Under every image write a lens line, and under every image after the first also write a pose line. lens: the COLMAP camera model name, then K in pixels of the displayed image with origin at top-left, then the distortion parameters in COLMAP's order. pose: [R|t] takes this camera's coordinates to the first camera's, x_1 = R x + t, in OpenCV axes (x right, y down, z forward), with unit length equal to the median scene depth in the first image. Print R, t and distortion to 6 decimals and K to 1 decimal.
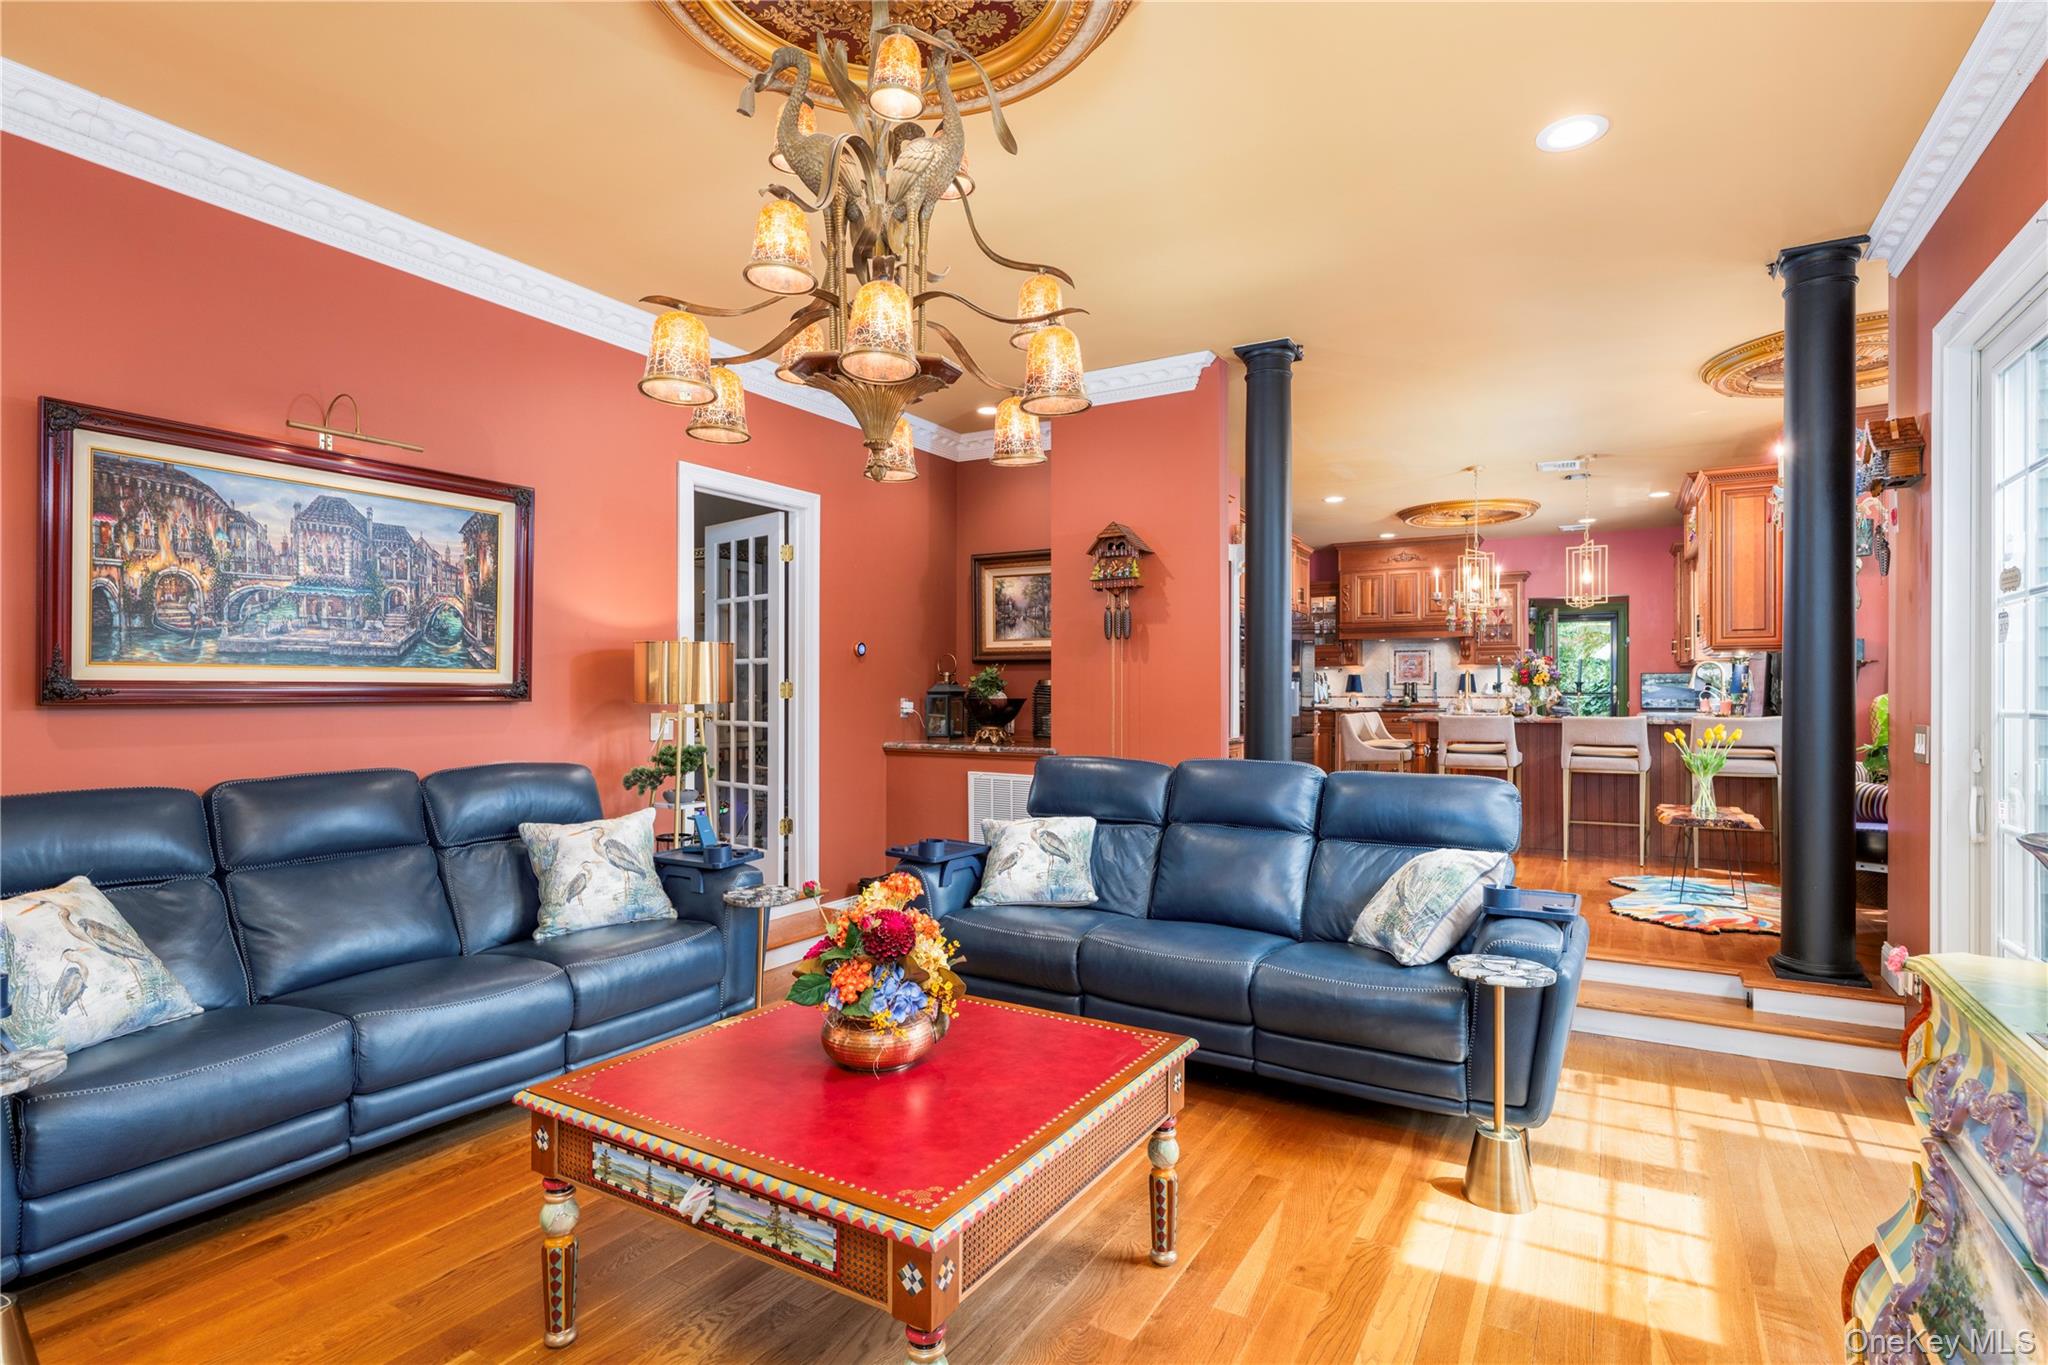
lens RADIAL K [[1017.6, 0, 1021.4], [0, 1017.6, 688.6], [0, 0, 1]] dist [-0.000122, 0.000171]
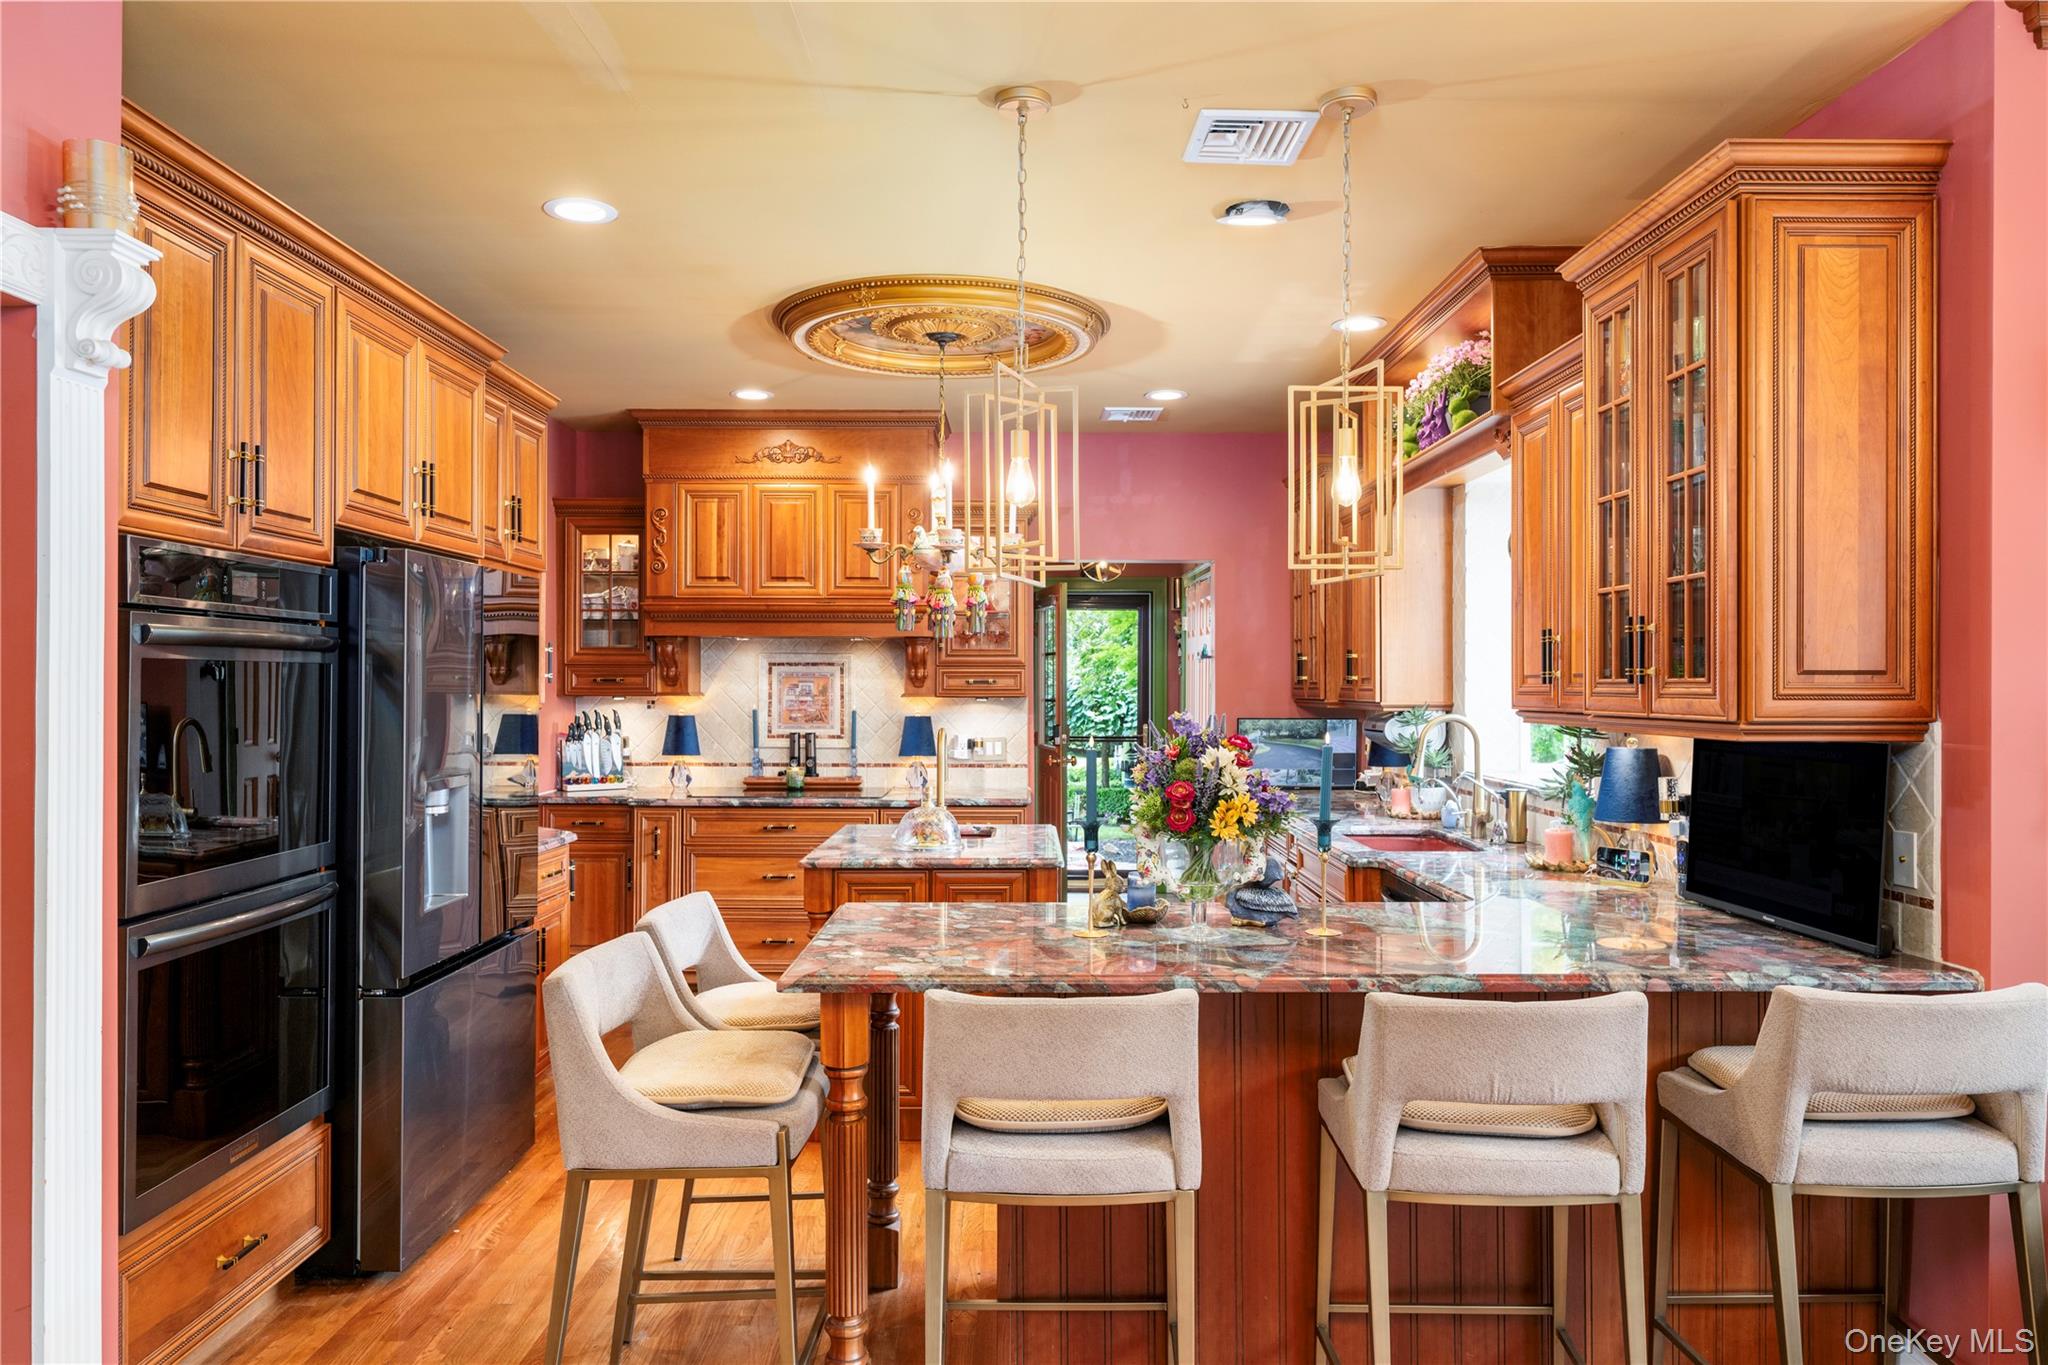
lens RADIAL K [[1338.2, 0, 1024.0], [0, 1338.2, 682.5], [0, 0, 1]] dist [0.000149, 0.000025]
pose [[0.860162, -0.000500, 0.510020, 0.166424], [-0.001759, 0.999991, 0.003947, -0.031785], [-0.510017, -0.004292, 0.860154, 0.445605]]
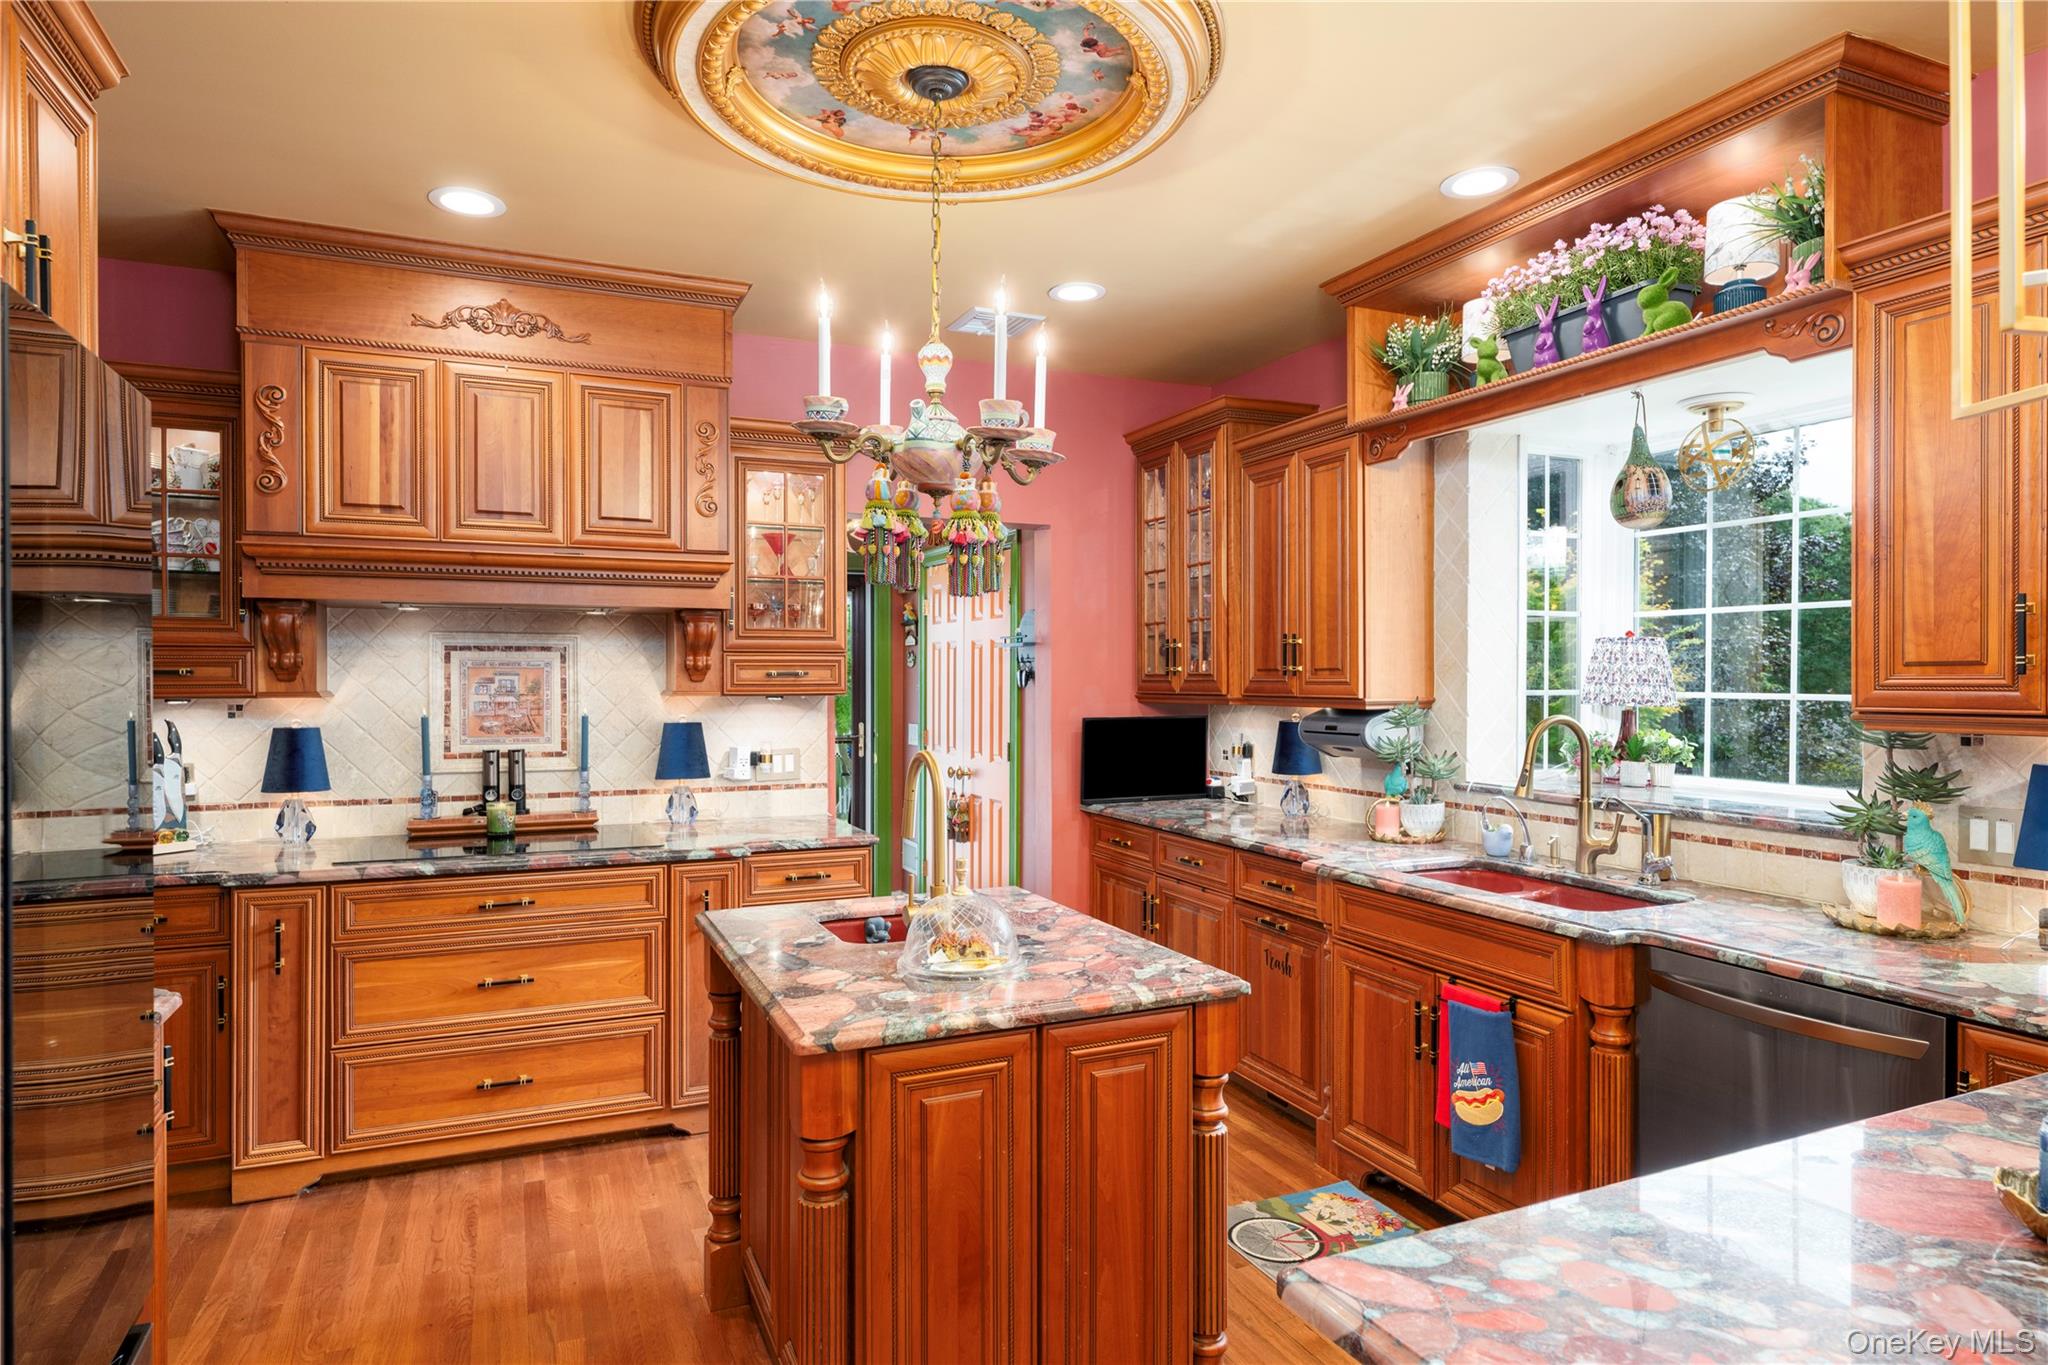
lens RADIAL K [[1162.3, 0, 1025.7], [0, 1162.3, 689.5], [0, 0, 1]] dist [-0.000180, -0.001170]
pose [[0.580961, -0.011181, 0.813854, 0.193090], [-0.001585, 0.999888, 0.014868, -0.030444], [-0.813930, -0.009928, 0.580879, 0.683476]]
